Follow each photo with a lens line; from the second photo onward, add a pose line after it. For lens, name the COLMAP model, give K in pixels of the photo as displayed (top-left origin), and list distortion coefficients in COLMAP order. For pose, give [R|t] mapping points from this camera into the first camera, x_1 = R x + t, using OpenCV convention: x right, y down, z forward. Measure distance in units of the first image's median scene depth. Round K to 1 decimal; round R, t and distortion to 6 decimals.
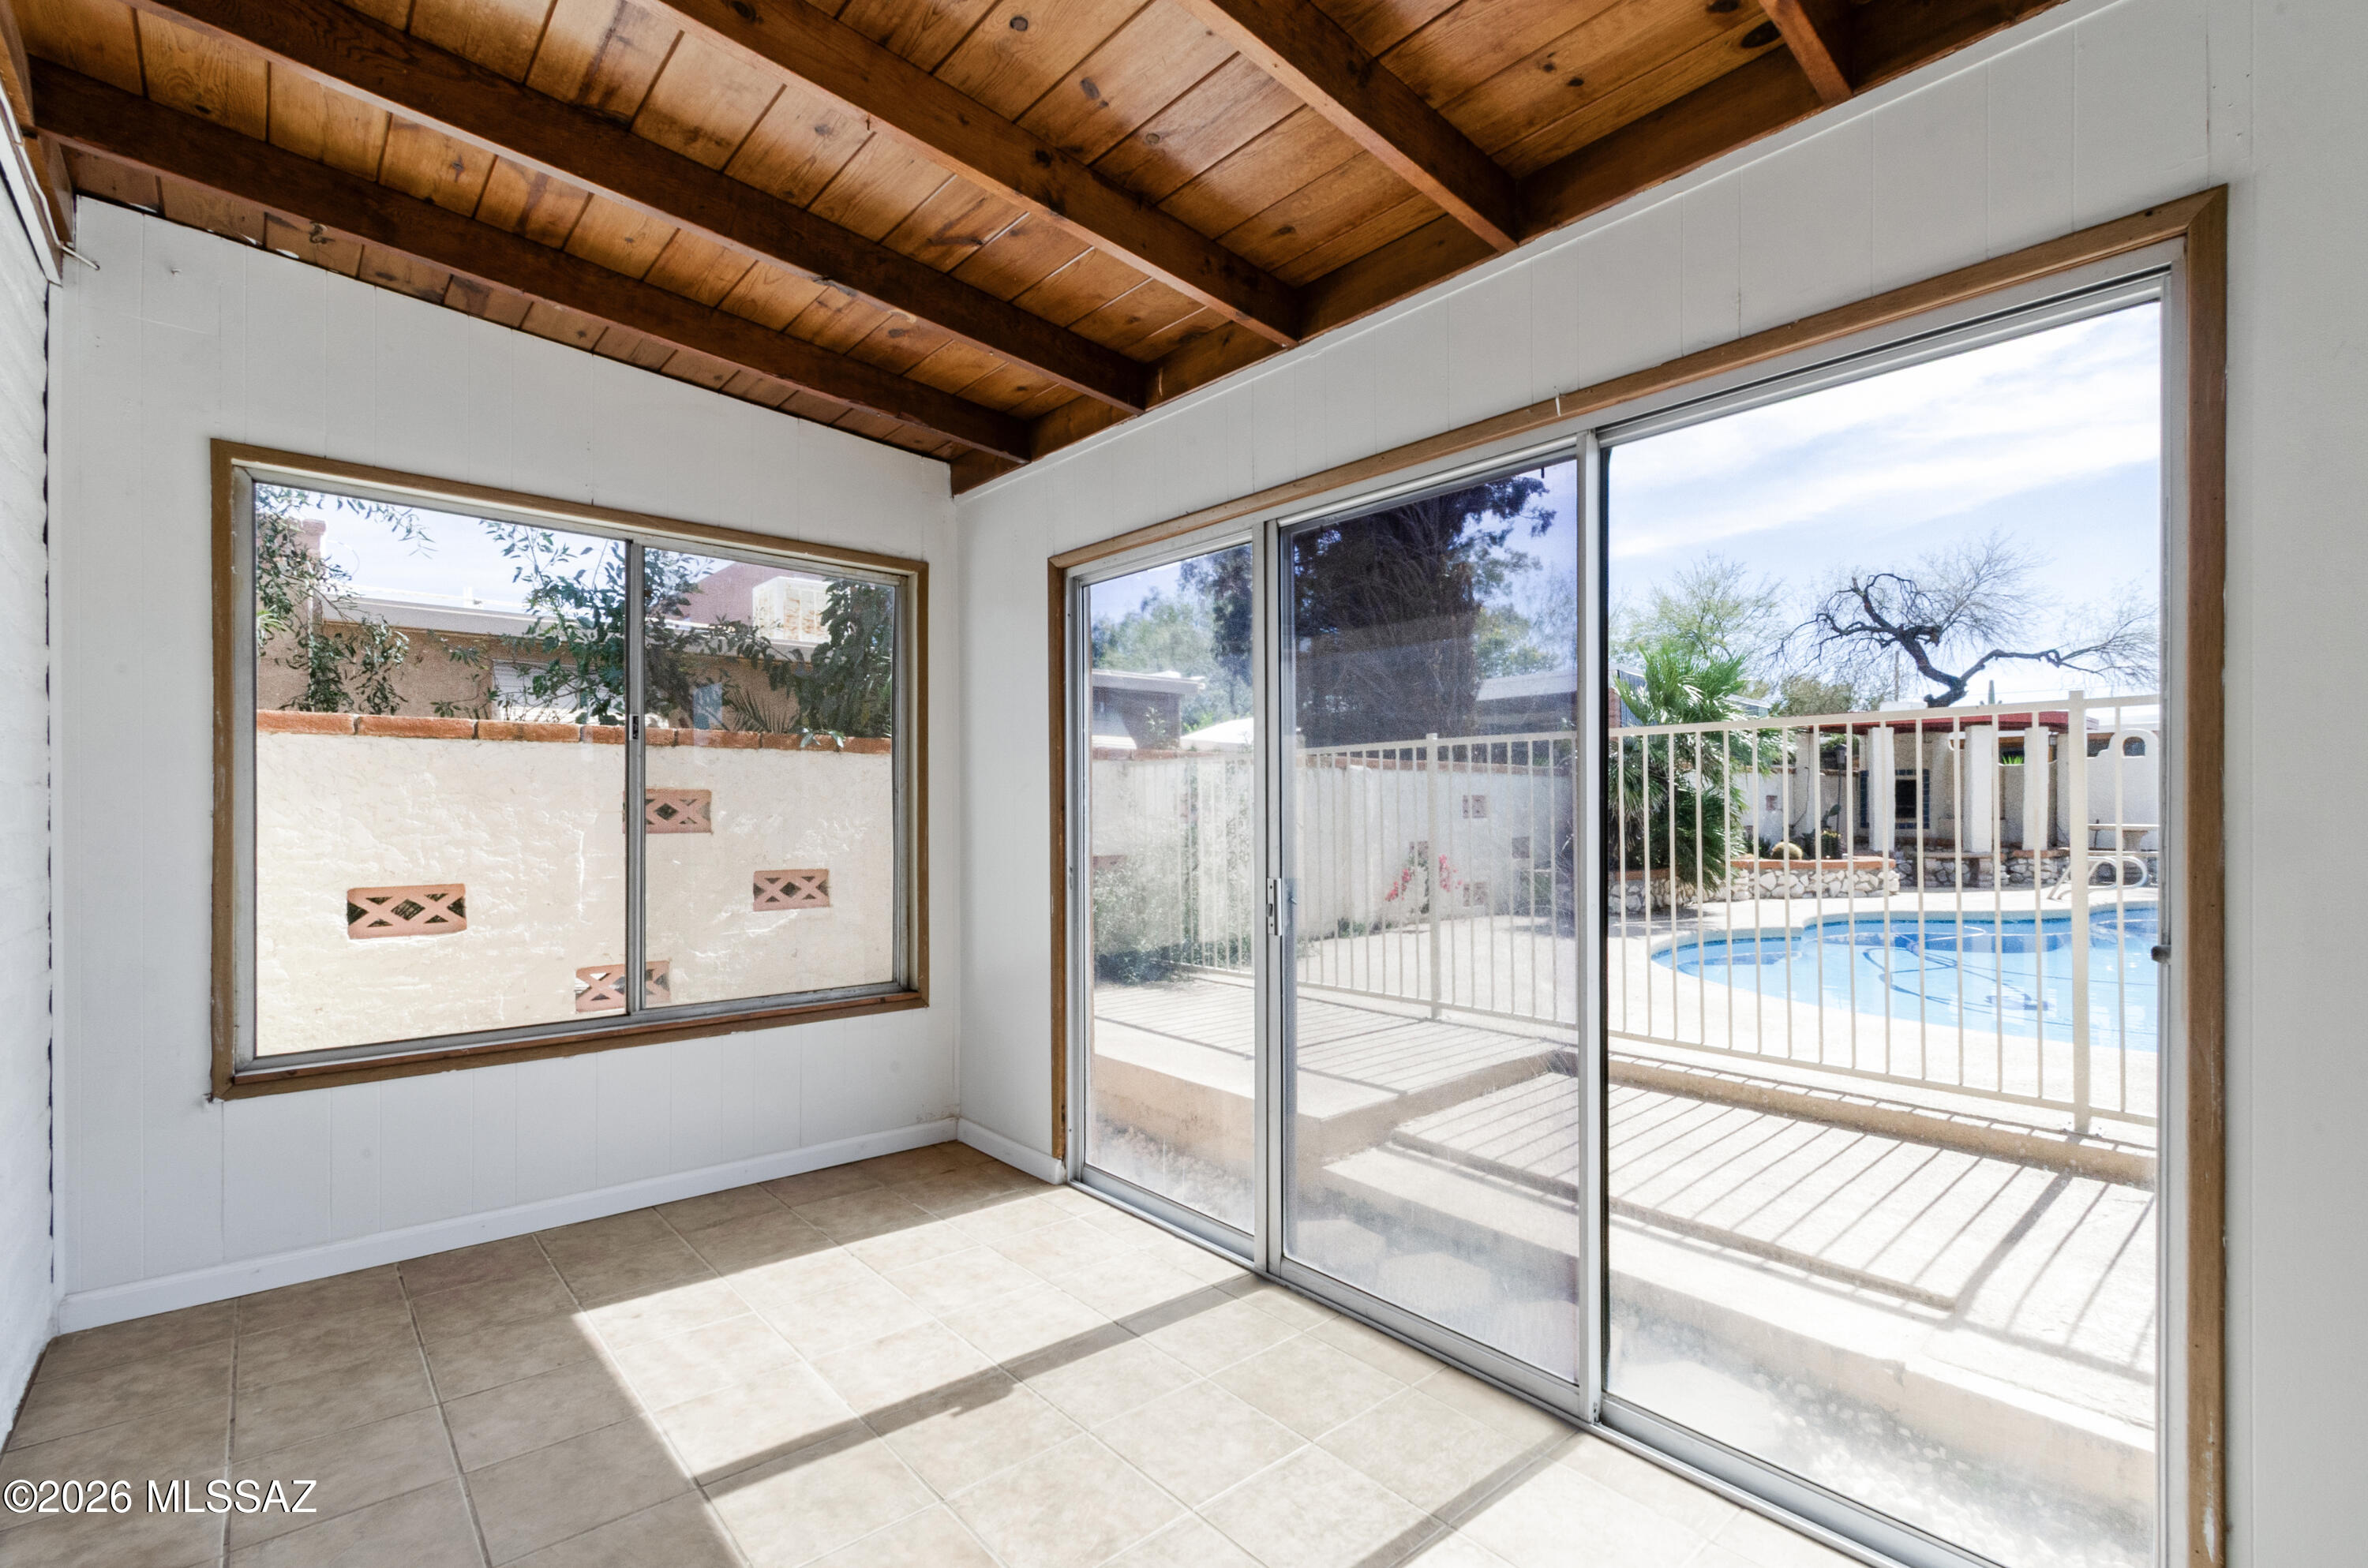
lens RADIAL K [[1041.1, 0, 1194.2], [0, 1041.1, 804.1], [0, 0, 1]] dist [0.000400, -0.000129]
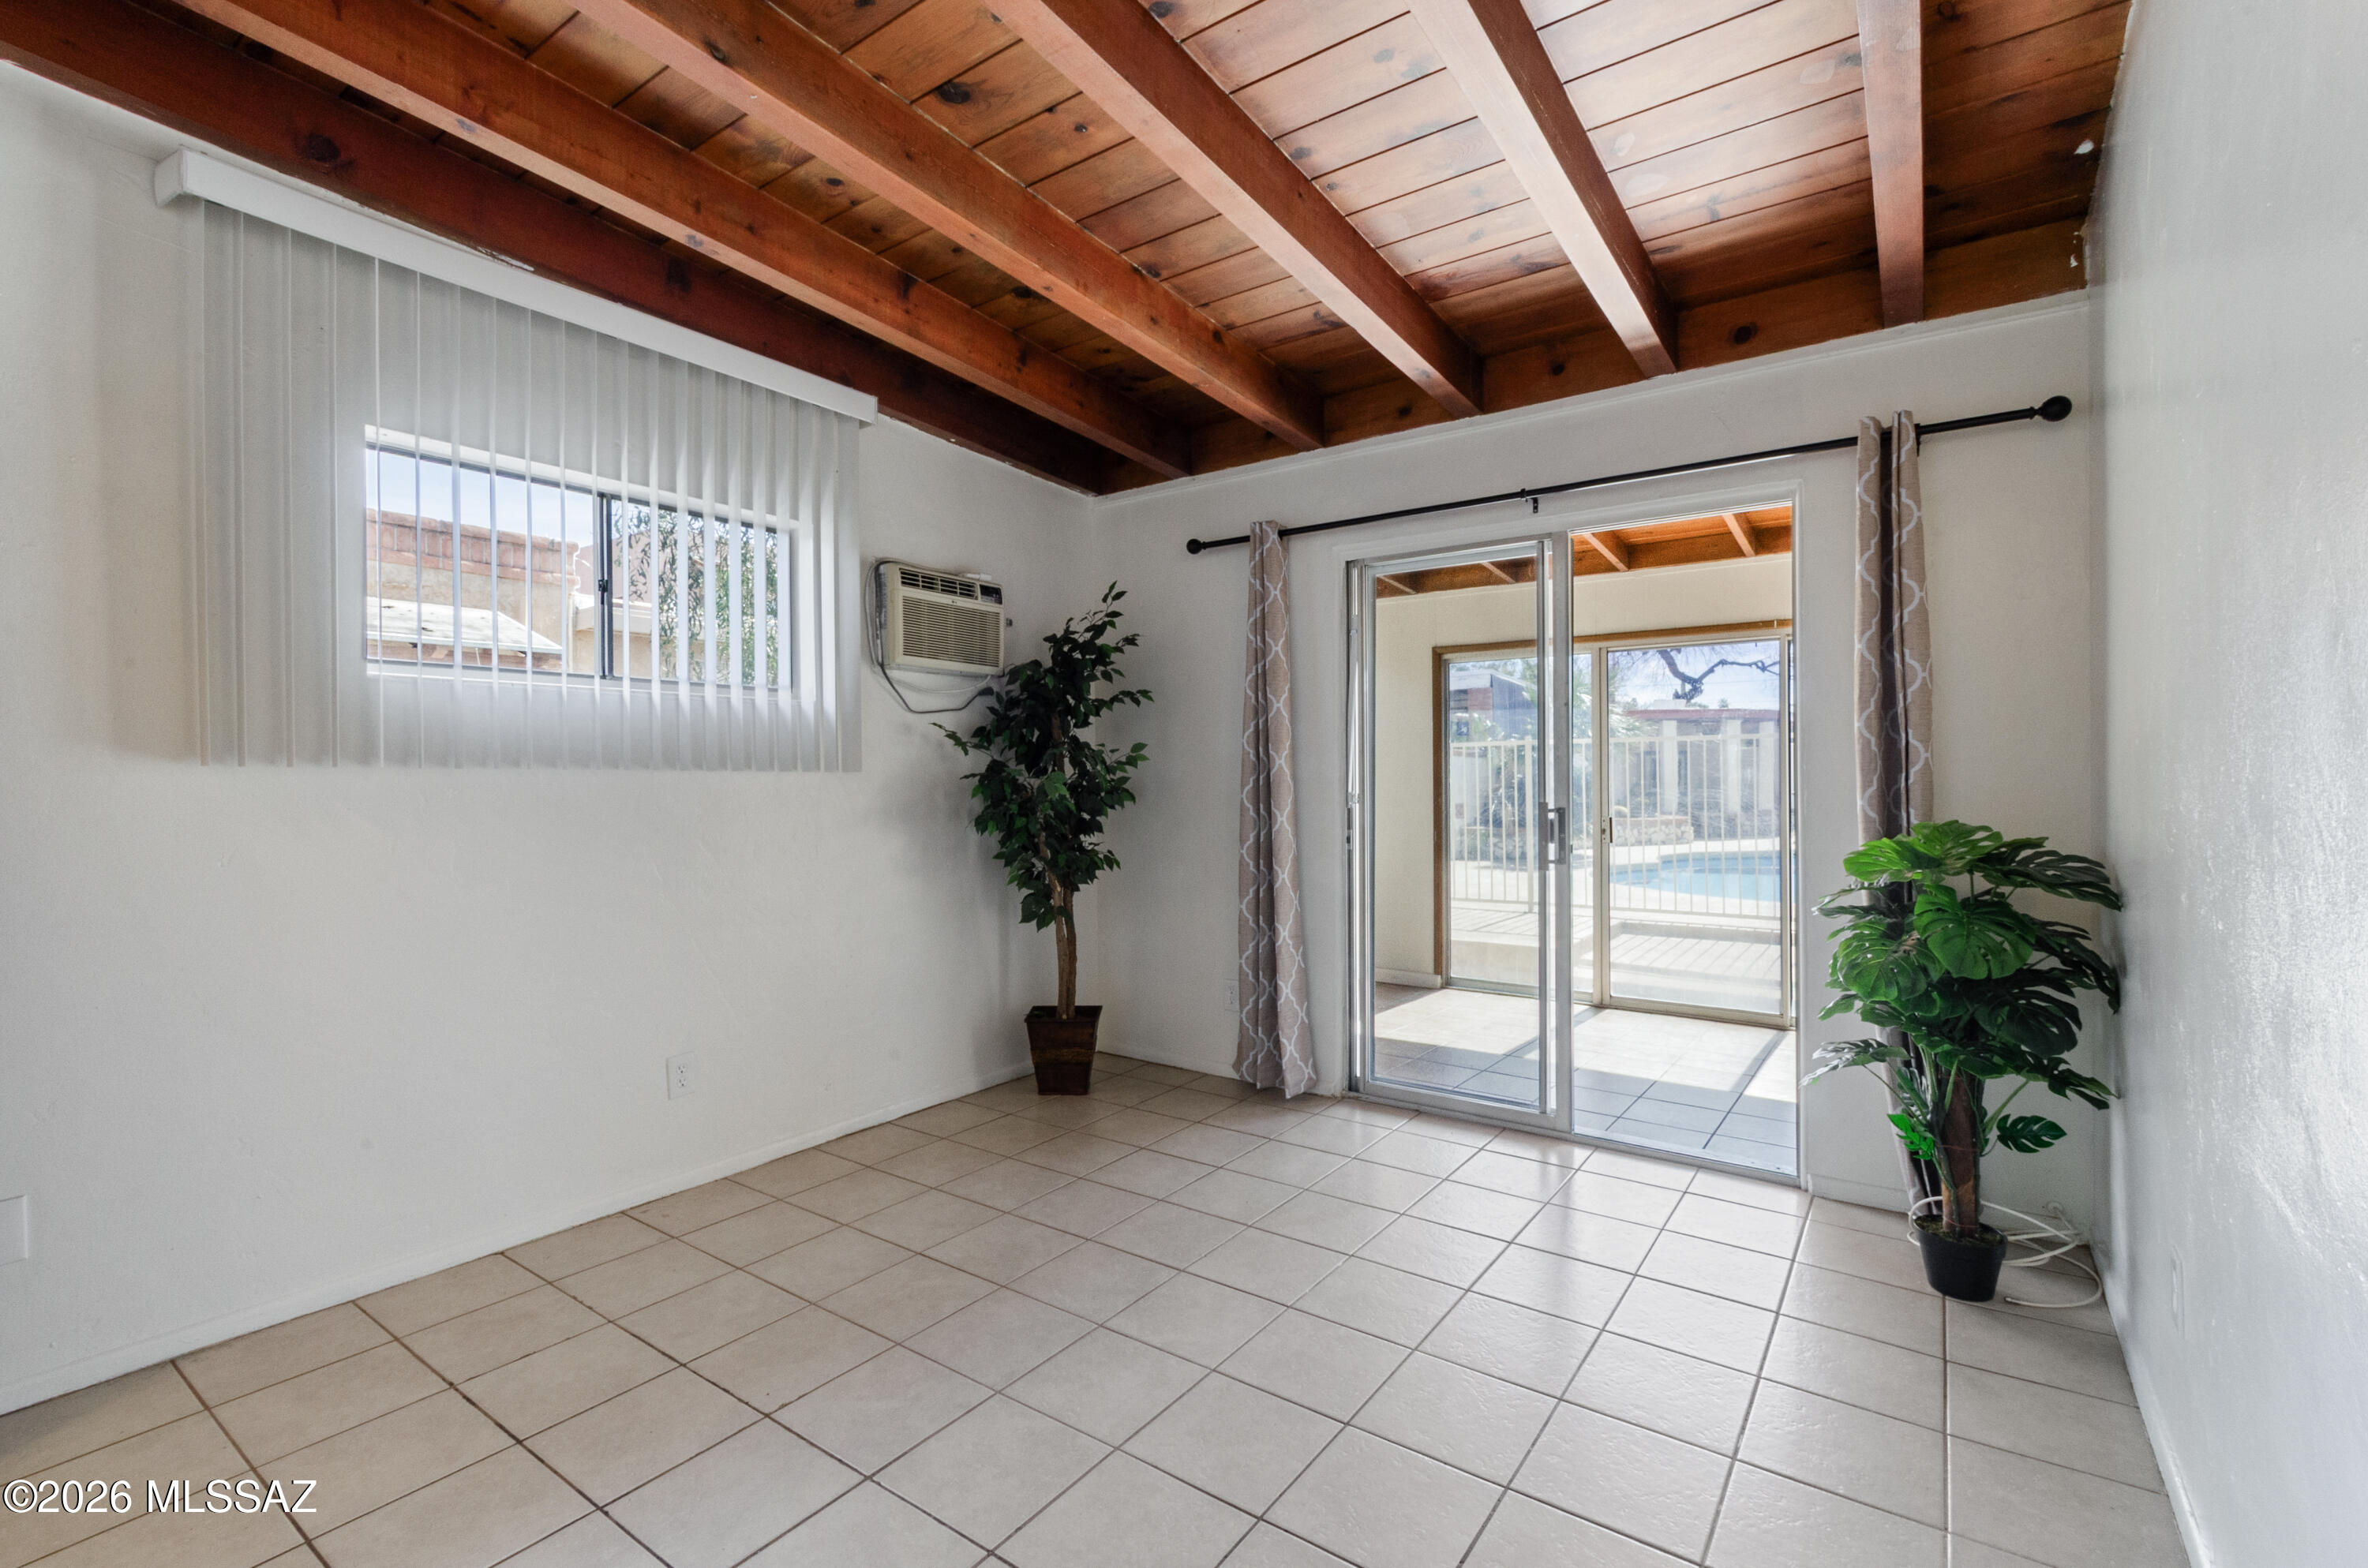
lens RADIAL K [[1041.1, 0, 1182.9], [0, 1041.1, 774.8], [0, 0, 1]] dist [0.000400, -0.000129]
pose [[0.975186, 0.007471, 0.221262, -0.304112], [-0.008911, 0.999945, 0.005509, -0.005645], [-0.221209, -0.007344, 0.975199, -0.214872]]
